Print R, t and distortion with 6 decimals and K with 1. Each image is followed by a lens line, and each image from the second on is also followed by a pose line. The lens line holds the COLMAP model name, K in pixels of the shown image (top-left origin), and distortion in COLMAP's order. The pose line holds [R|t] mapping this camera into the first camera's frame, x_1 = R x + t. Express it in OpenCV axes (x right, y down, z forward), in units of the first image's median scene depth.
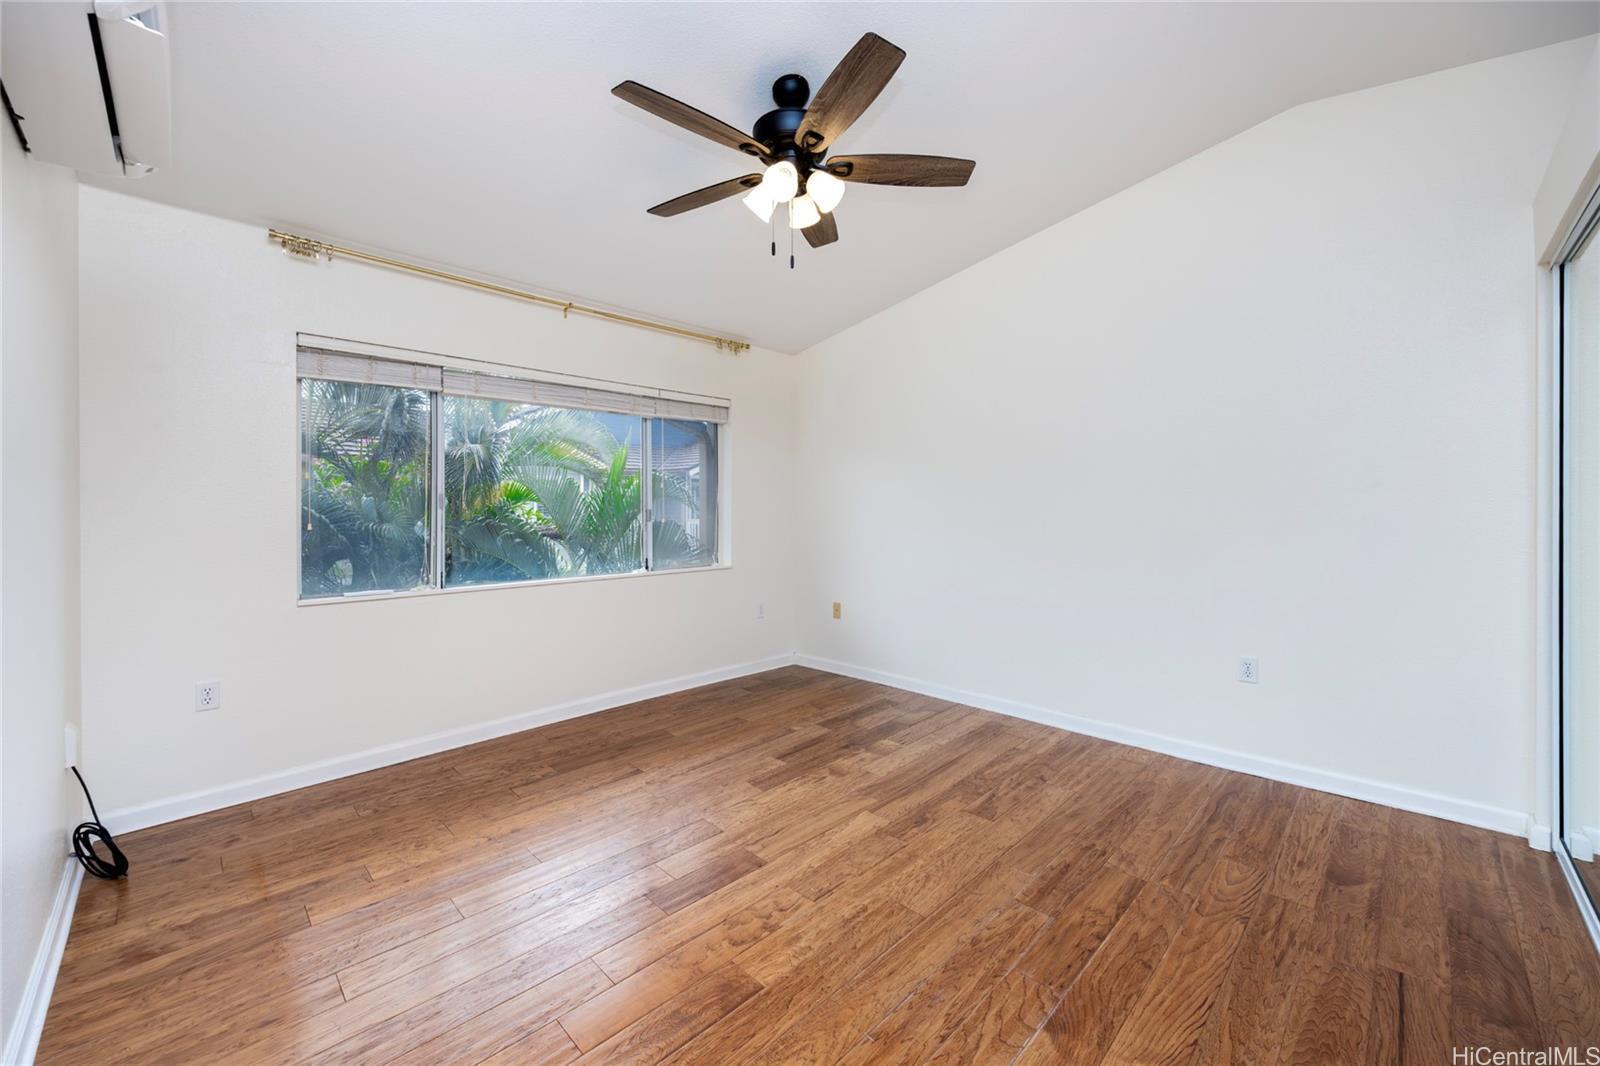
lens RADIAL K [[622.2, 0, 798.8], [0, 622.2, 519.6], [0, 0, 1]] dist [-0.002879, -0.000400]
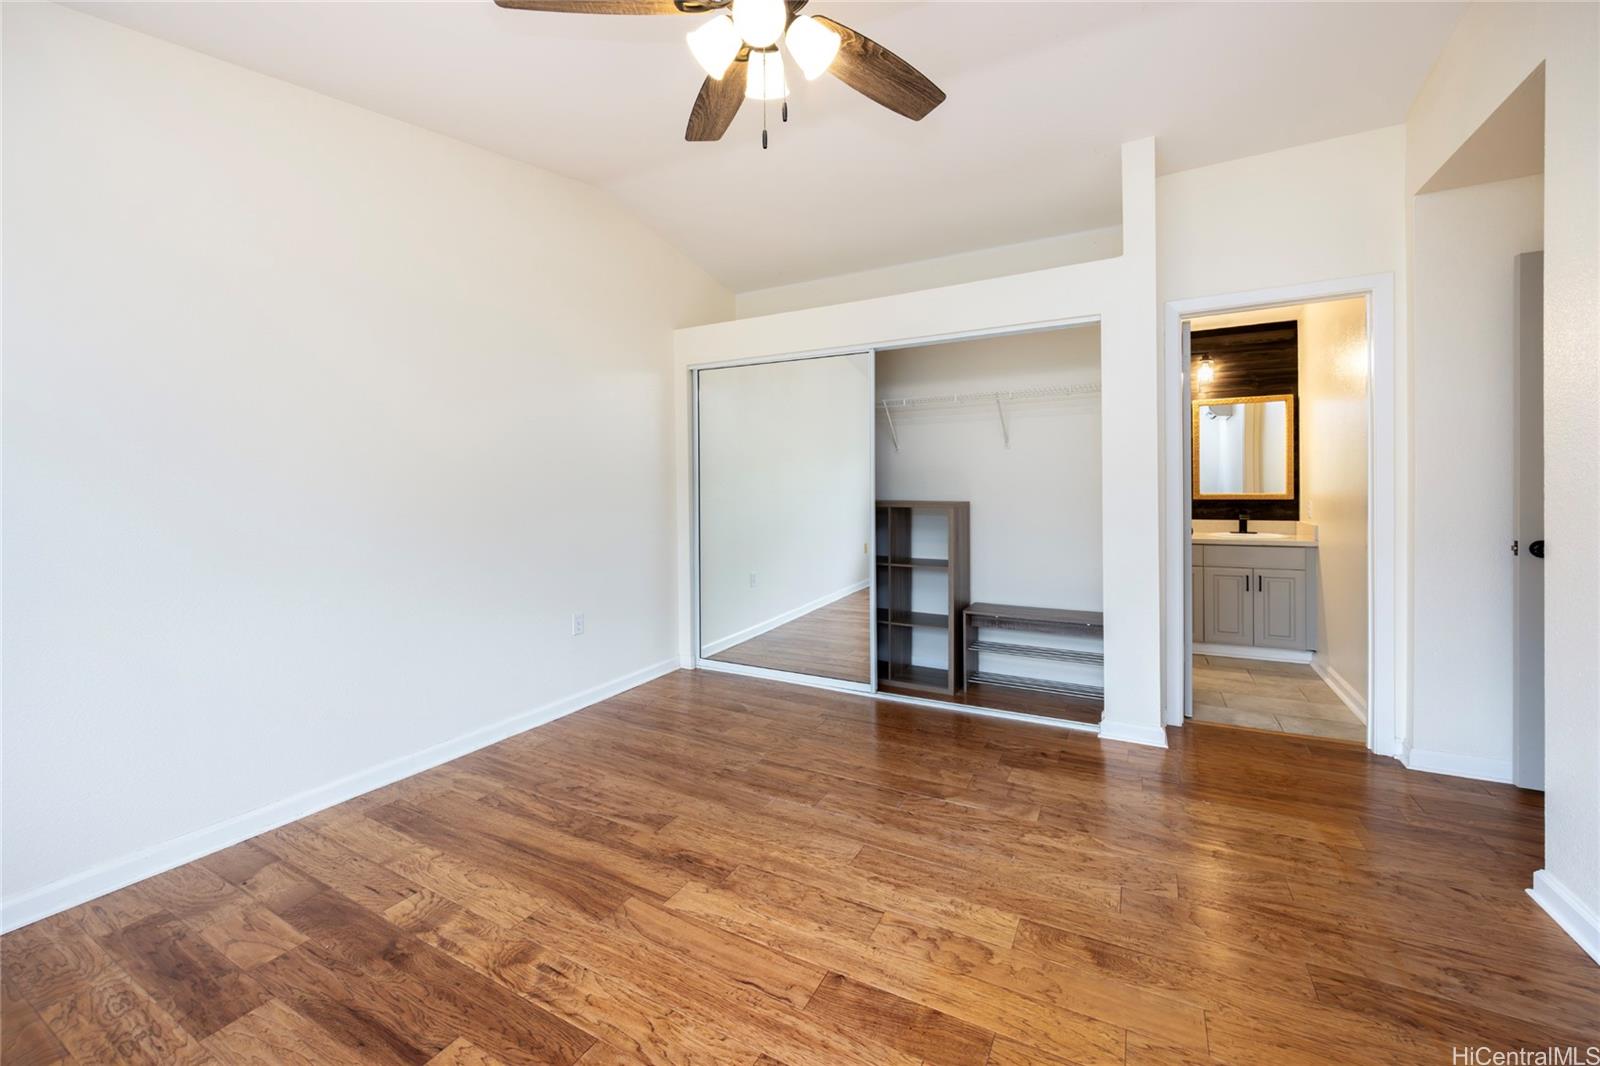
lens RADIAL K [[622.2, 0, 806.6], [0, 622.2, 491.9], [0, 0, 1]] dist [-0.002879, -0.000400]
pose [[-0.282867, 0.000891, 0.959159, -0.629477], [0.022543, 0.999730, 0.005719, -0.004943], [-0.958894, 0.023240, -0.282810, 1.045529]]
